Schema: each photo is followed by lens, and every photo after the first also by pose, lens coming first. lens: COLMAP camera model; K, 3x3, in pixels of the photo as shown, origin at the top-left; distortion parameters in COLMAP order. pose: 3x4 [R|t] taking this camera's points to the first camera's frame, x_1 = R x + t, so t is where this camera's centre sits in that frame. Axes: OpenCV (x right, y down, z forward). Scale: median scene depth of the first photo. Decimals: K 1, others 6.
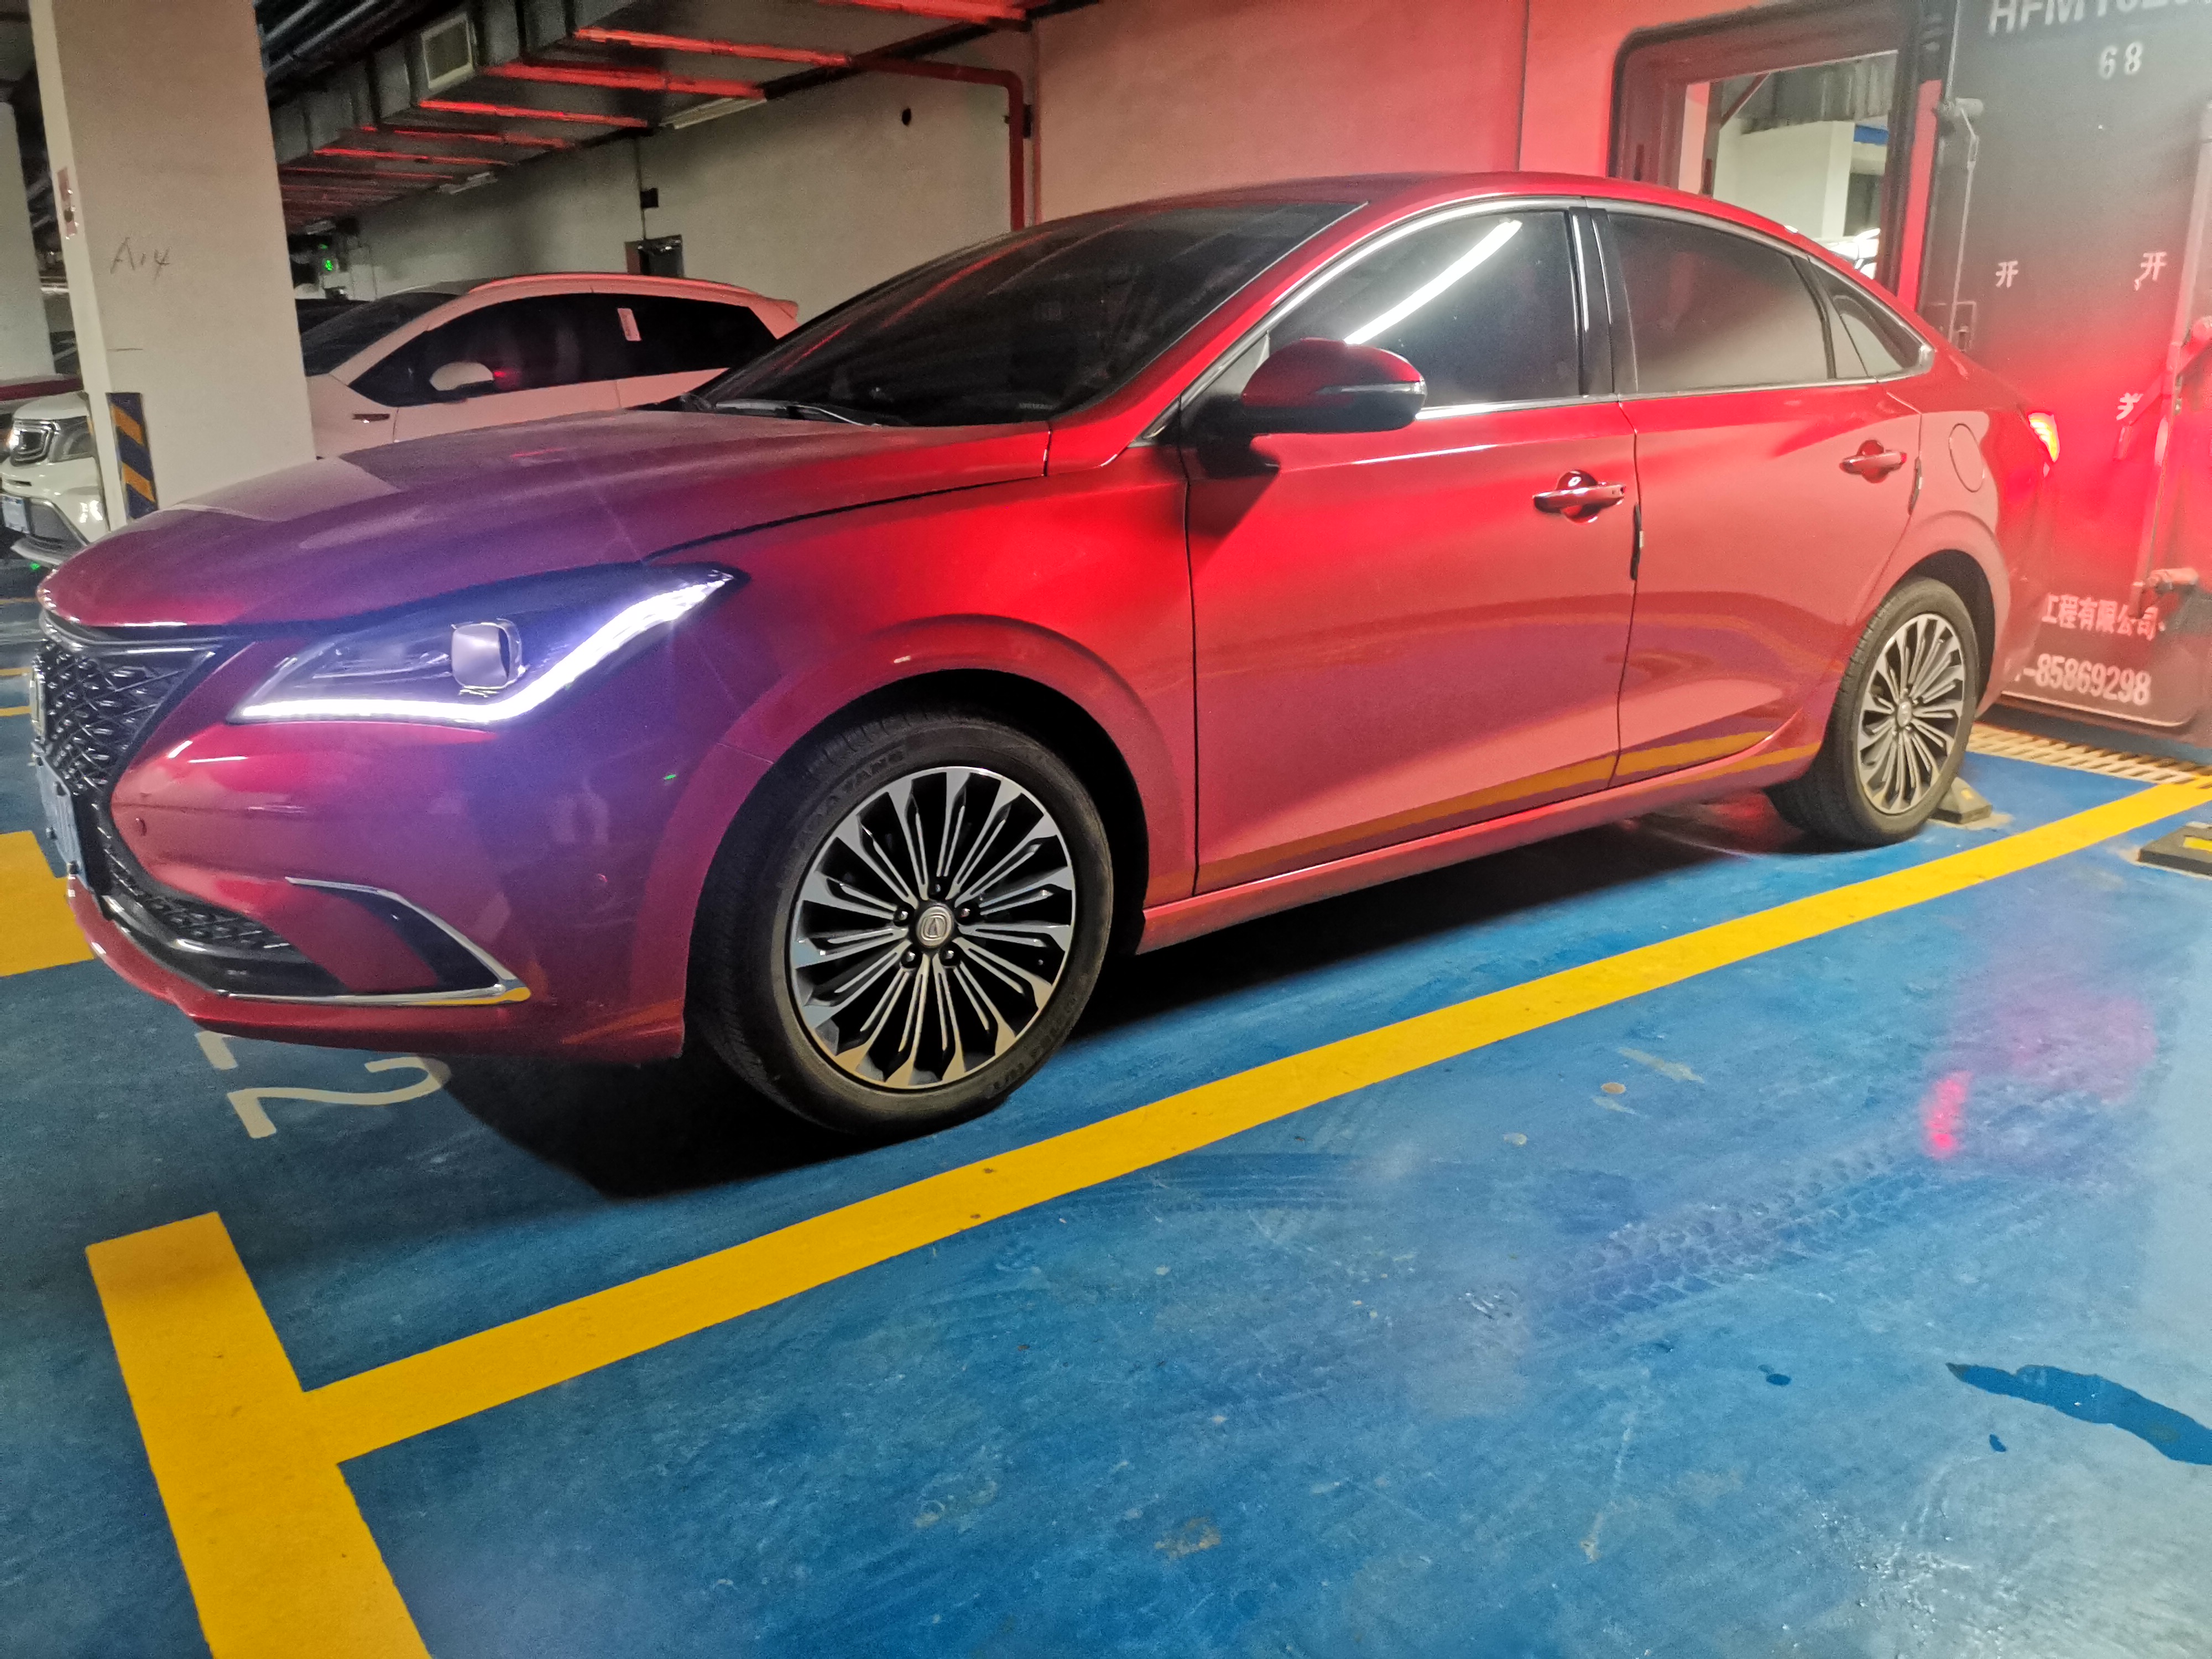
lens RADIAL K [[1707.8, 0, 1105.1], [0, 1707.8, 785.4], [0, 0, 1]] dist [0.033370, -0.028491]
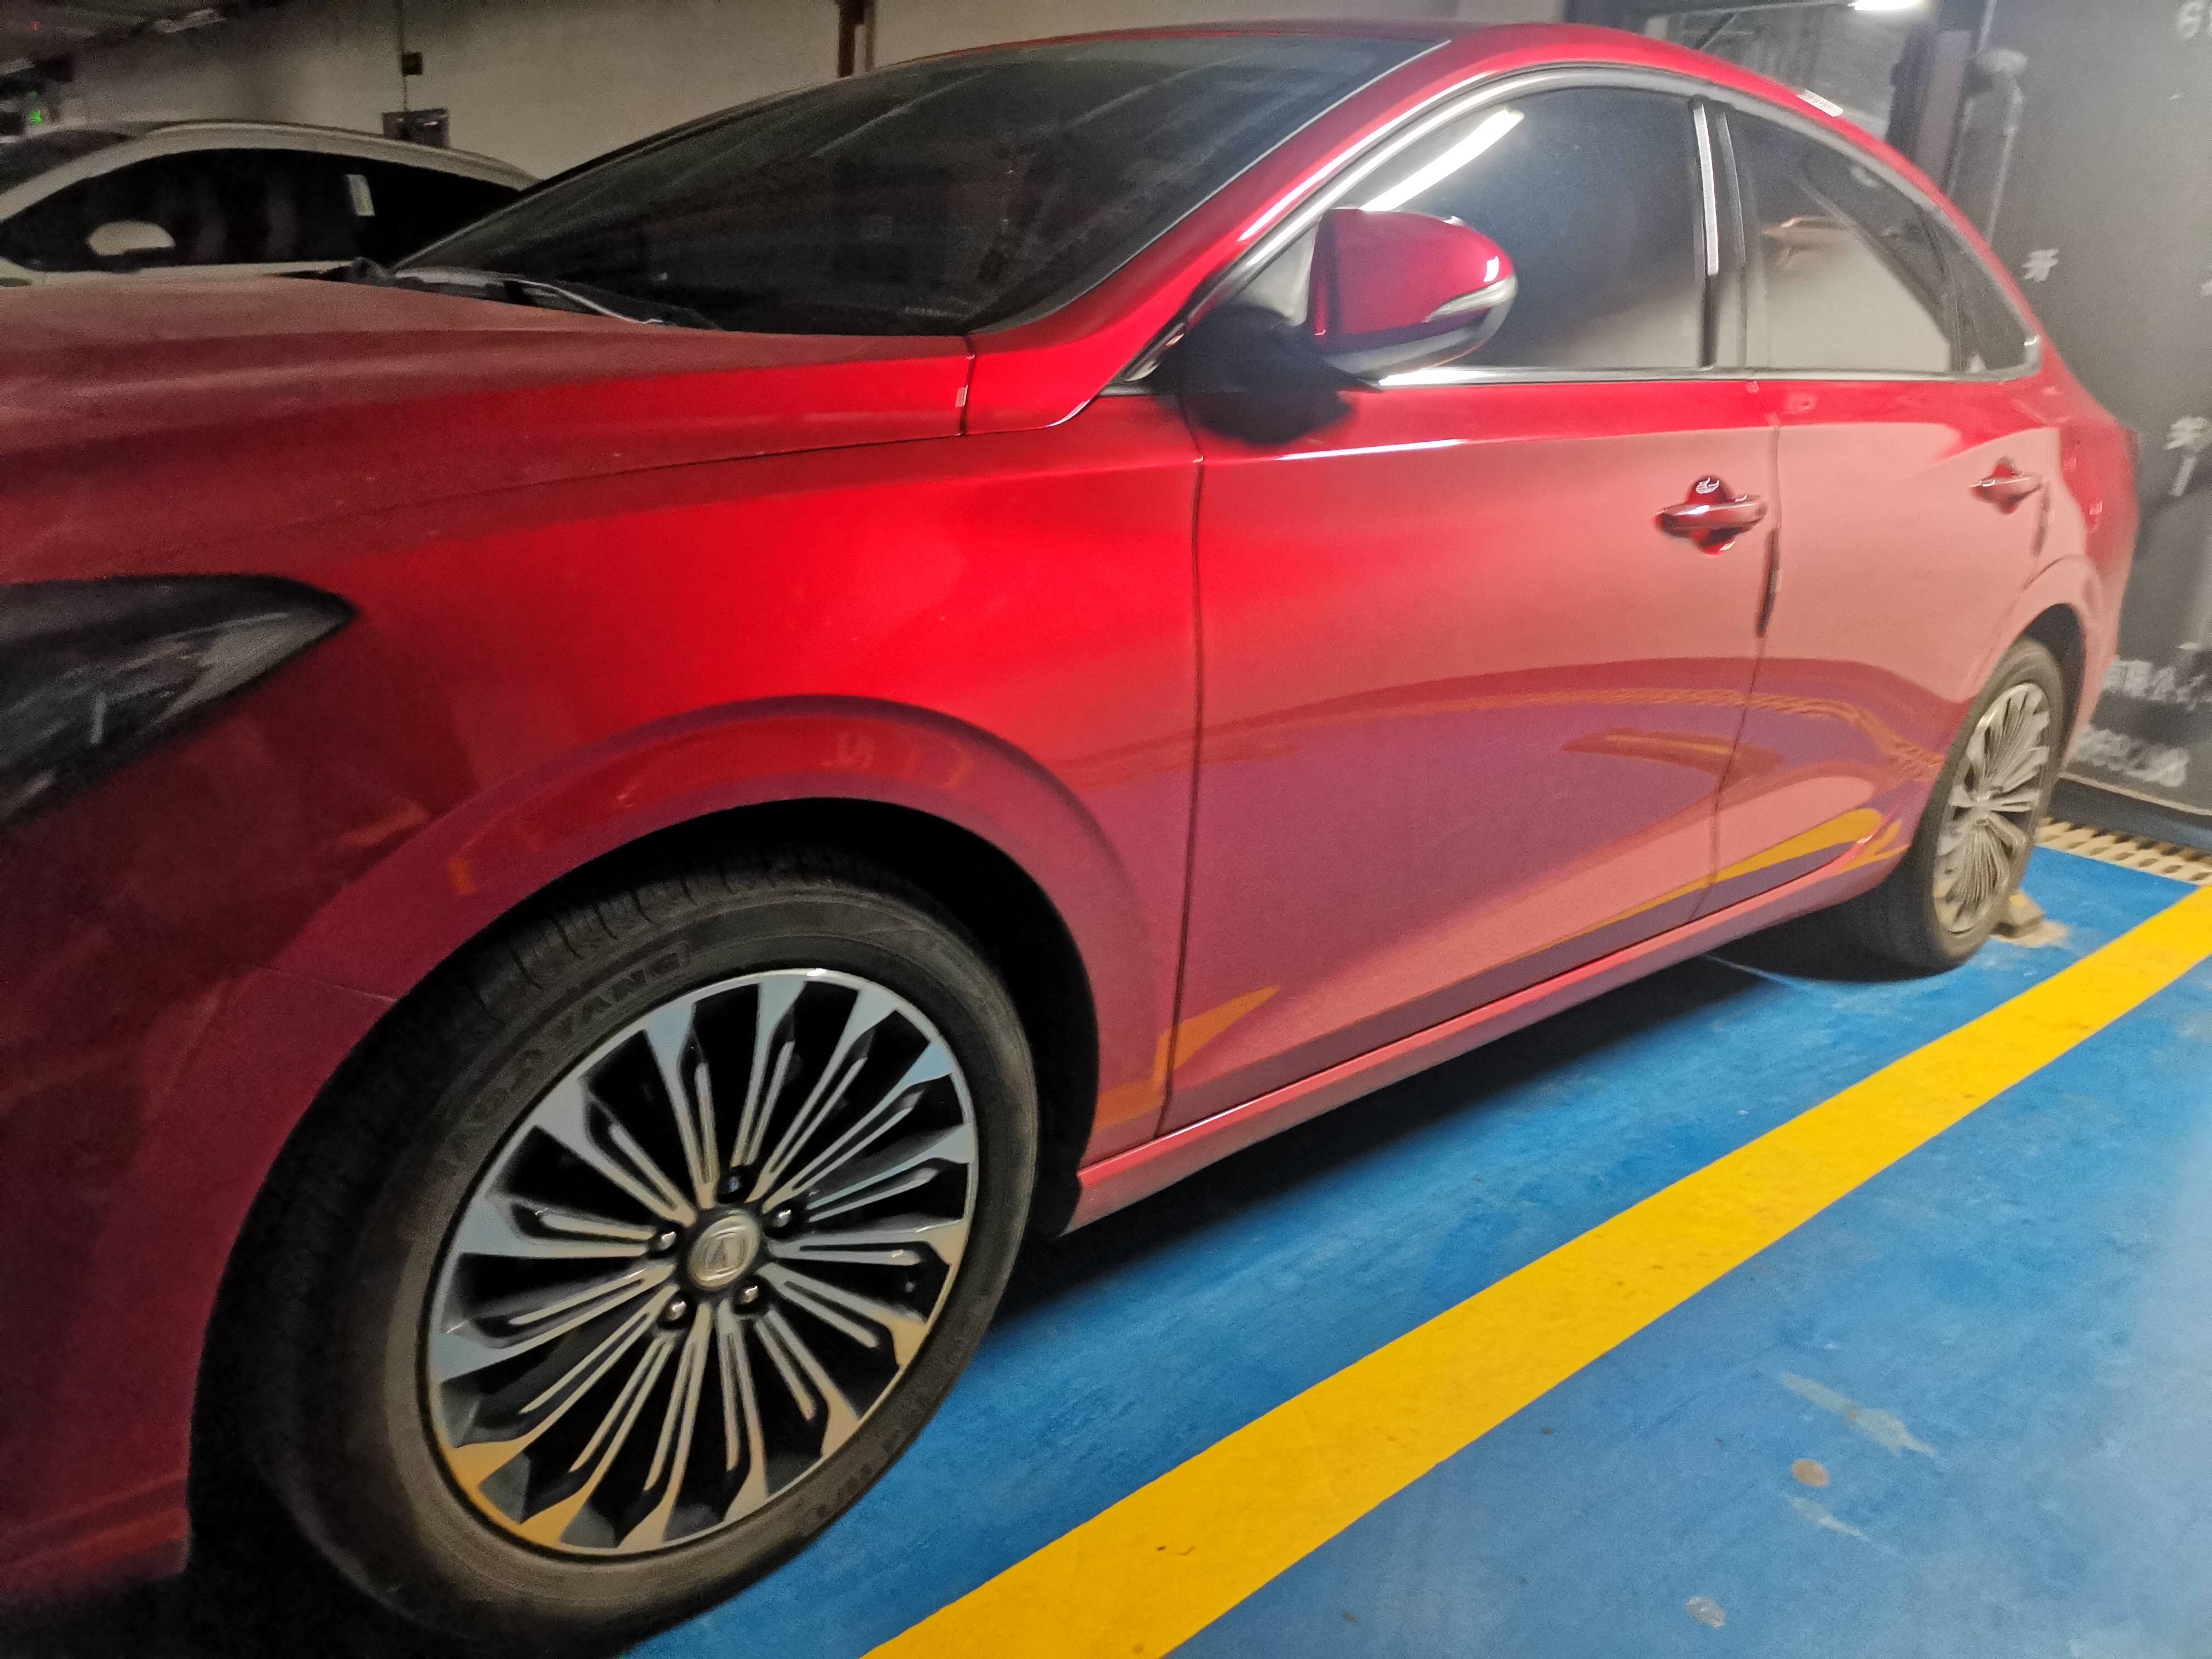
lens RADIAL K [[1707.8, 0, 1118.8], [0, 1707.8, 789.1], [0, 0, 1]] dist [0.033370, -0.028491]
pose [[0.990225, 0.044405, 0.132223, -0.051335], [-0.048264, 0.998493, 0.026120, -0.080974], [-0.130864, -0.032246, 0.990876, 0.425747]]
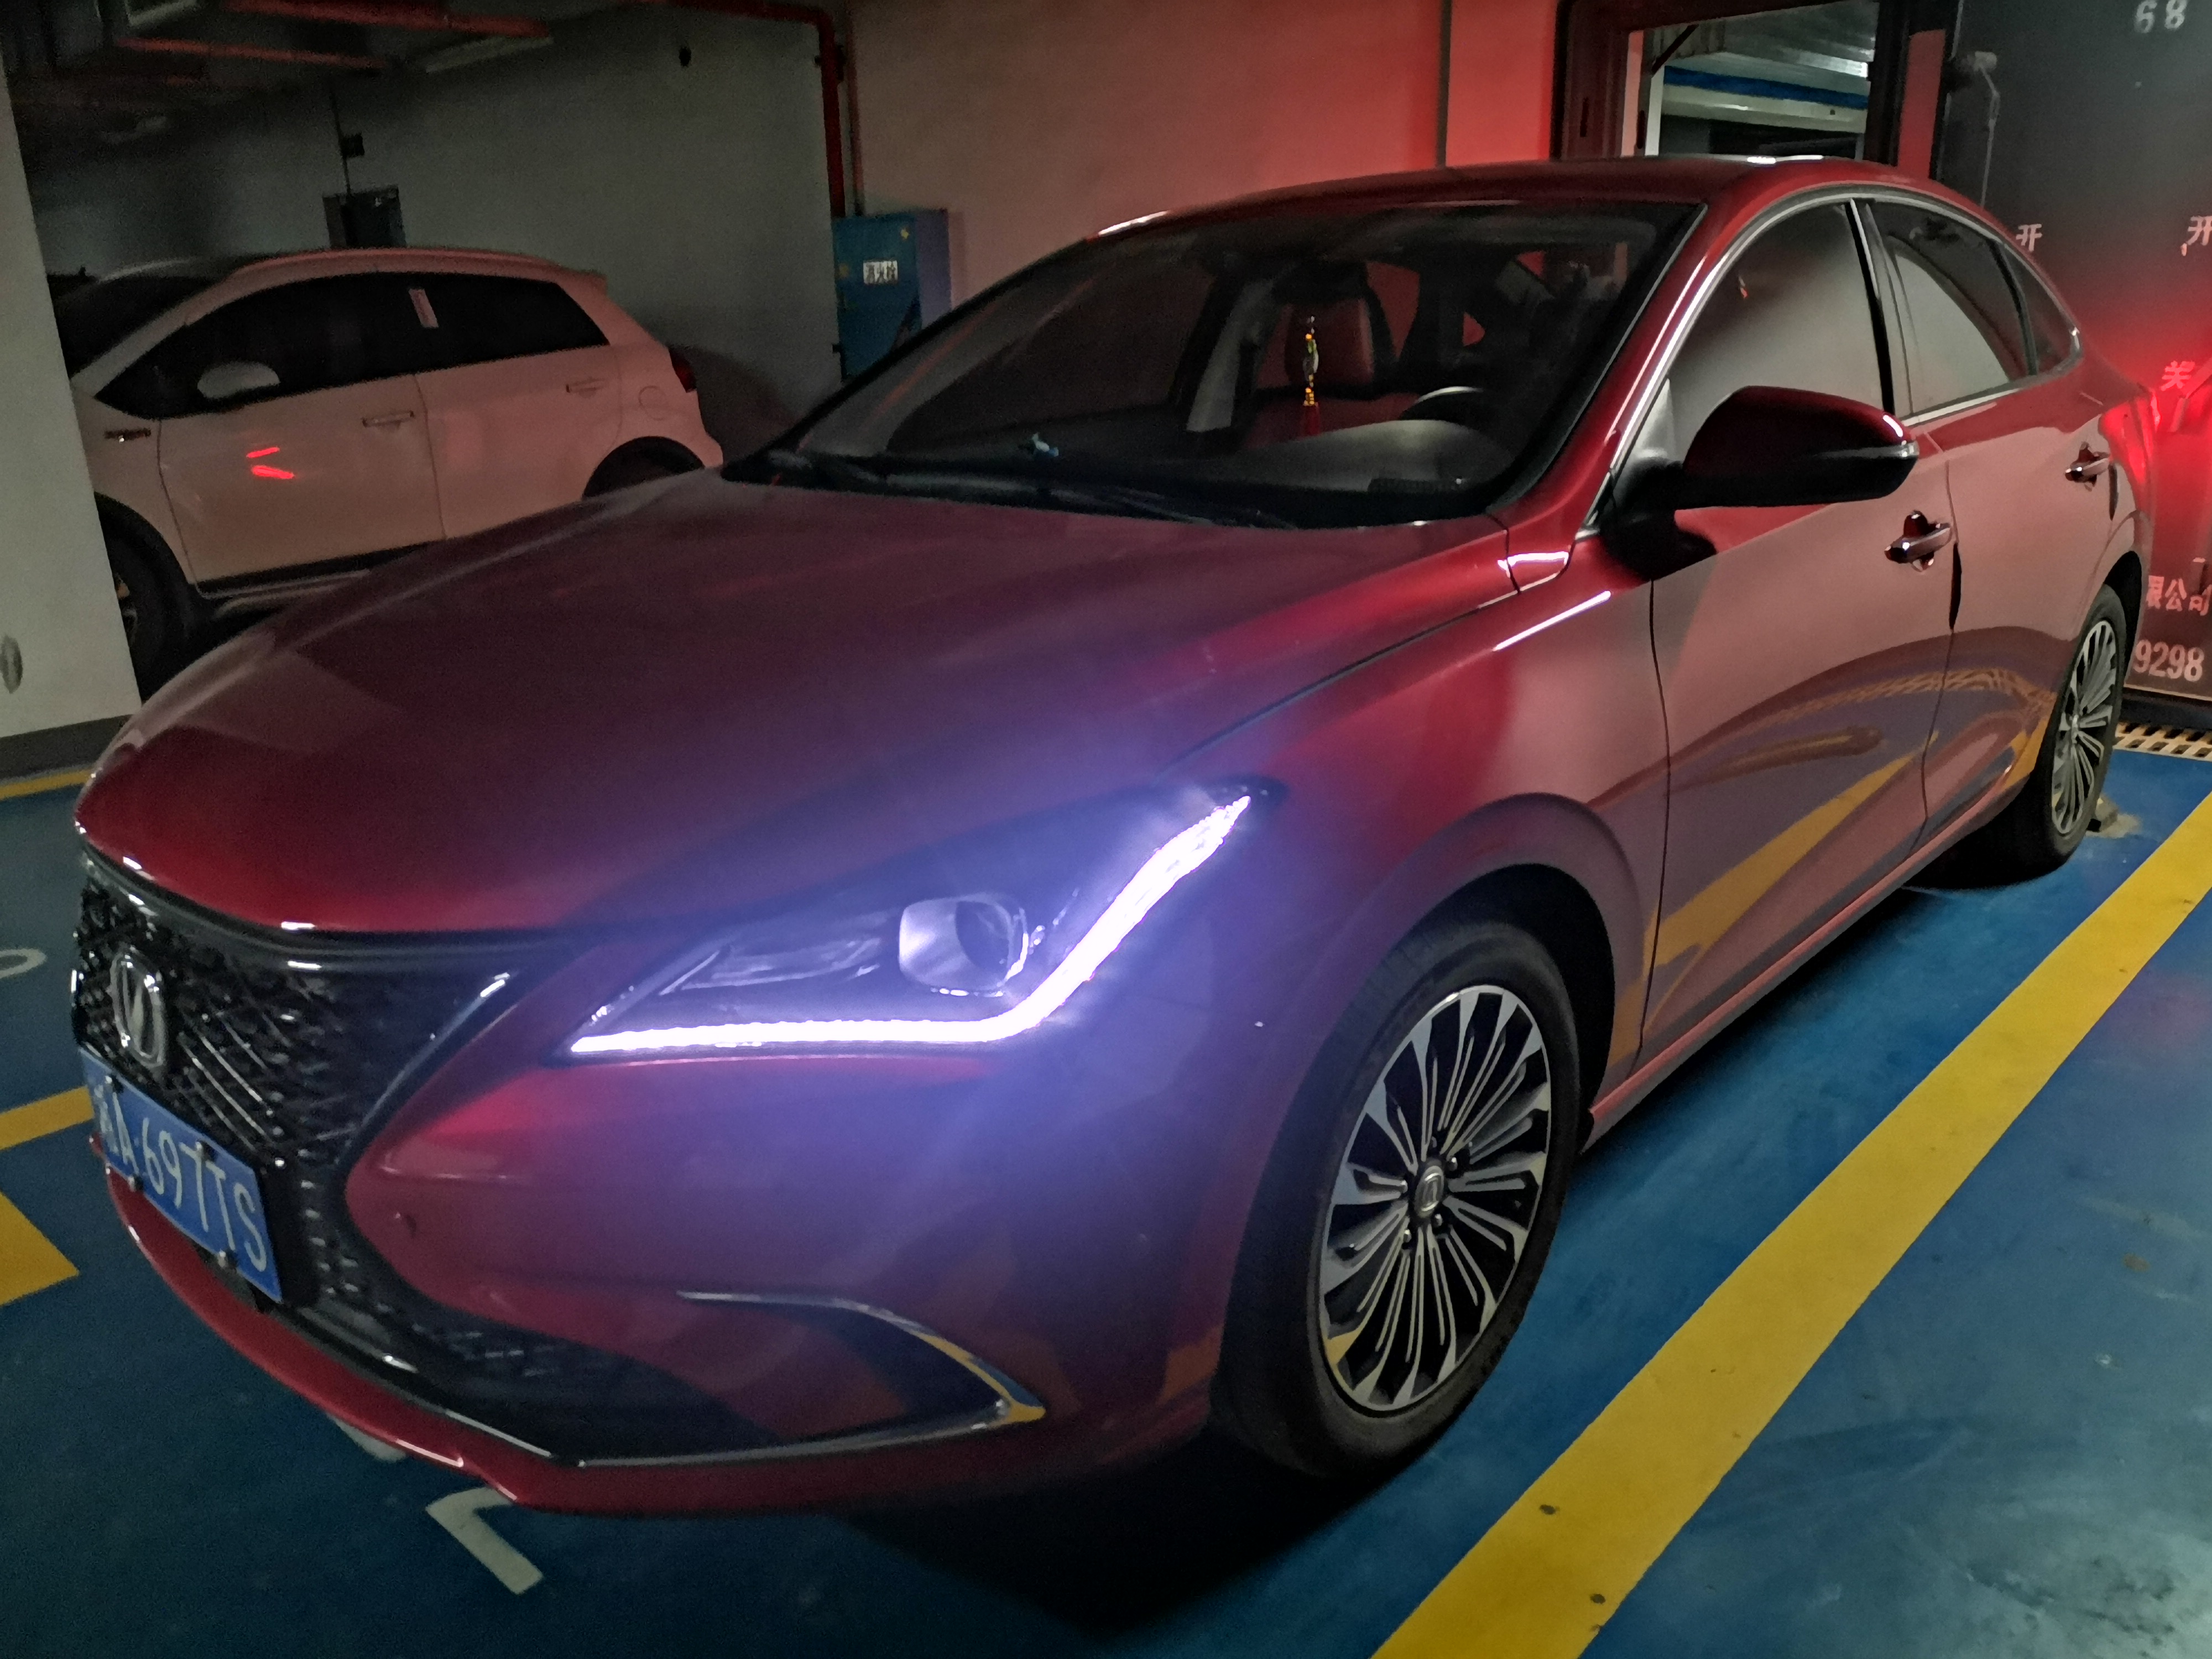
lens RADIAL K [[1707.8, 0, 1116.5], [0, 1707.8, 805.5], [0, 0, 1]] dist [0.033370, -0.028491]
pose [[0.981710, -0.076963, 0.174132, -0.340701], [0.068889, 0.996270, 0.051957, -0.132657], [-0.177481, -0.039011, 0.983351, 0.263414]]
